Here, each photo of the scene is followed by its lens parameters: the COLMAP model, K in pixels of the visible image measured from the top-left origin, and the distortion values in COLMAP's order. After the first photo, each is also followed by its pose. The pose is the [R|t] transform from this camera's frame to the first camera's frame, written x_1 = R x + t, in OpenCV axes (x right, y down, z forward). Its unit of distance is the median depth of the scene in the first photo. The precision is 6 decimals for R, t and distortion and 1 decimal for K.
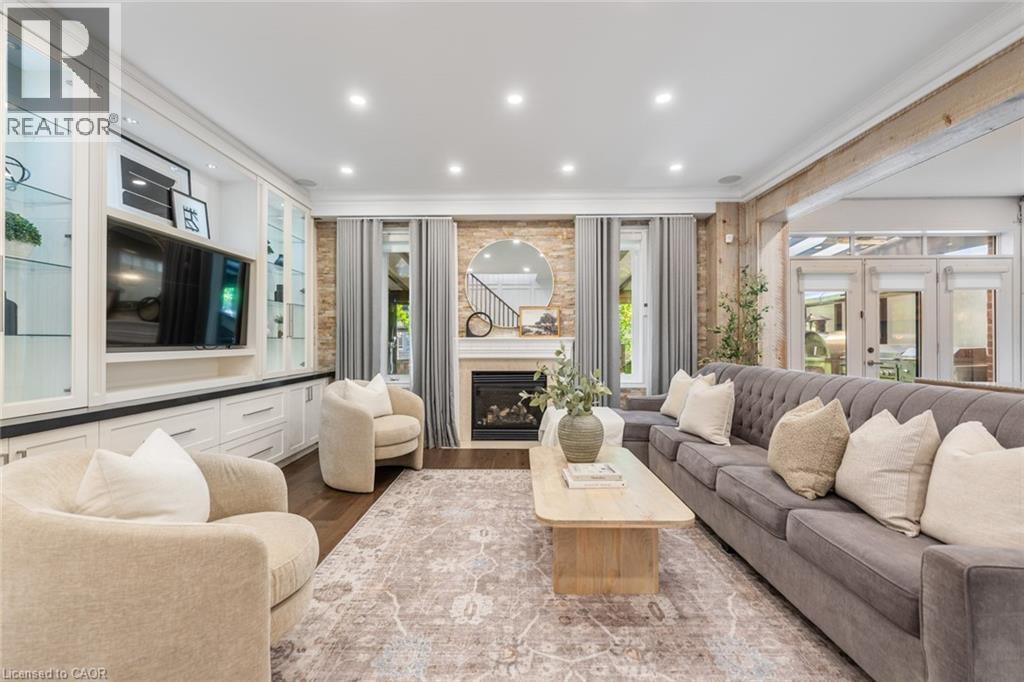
lens RADIAL K [[404.8, 0, 511.1], [0, 404.8, 339.9], [0, 0, 1]] dist [-0.001824, 0.000180]
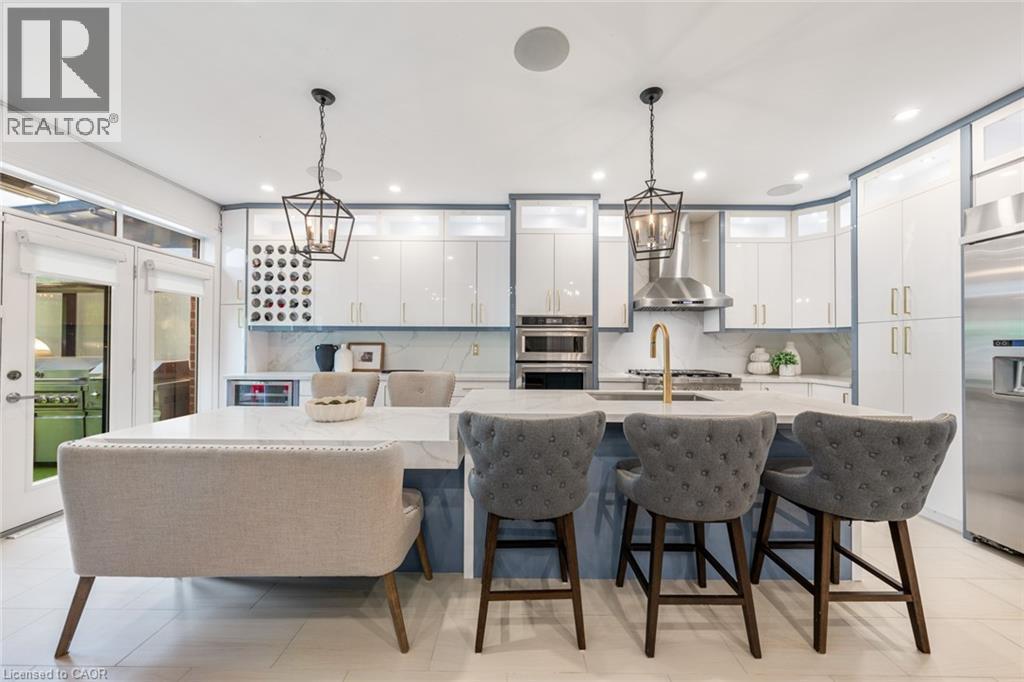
lens RADIAL K [[371.9, 0, 516.2], [0, 371.9, 343.4], [0, 0, 1]] dist [-0.009009, 0.000100]
pose [[-0.017557, 0.007106, 0.999821, 0.376956], [-0.008501, 0.999938, -0.007256, -0.022327], [-0.999810, -0.008627, -0.017495, 0.316044]]
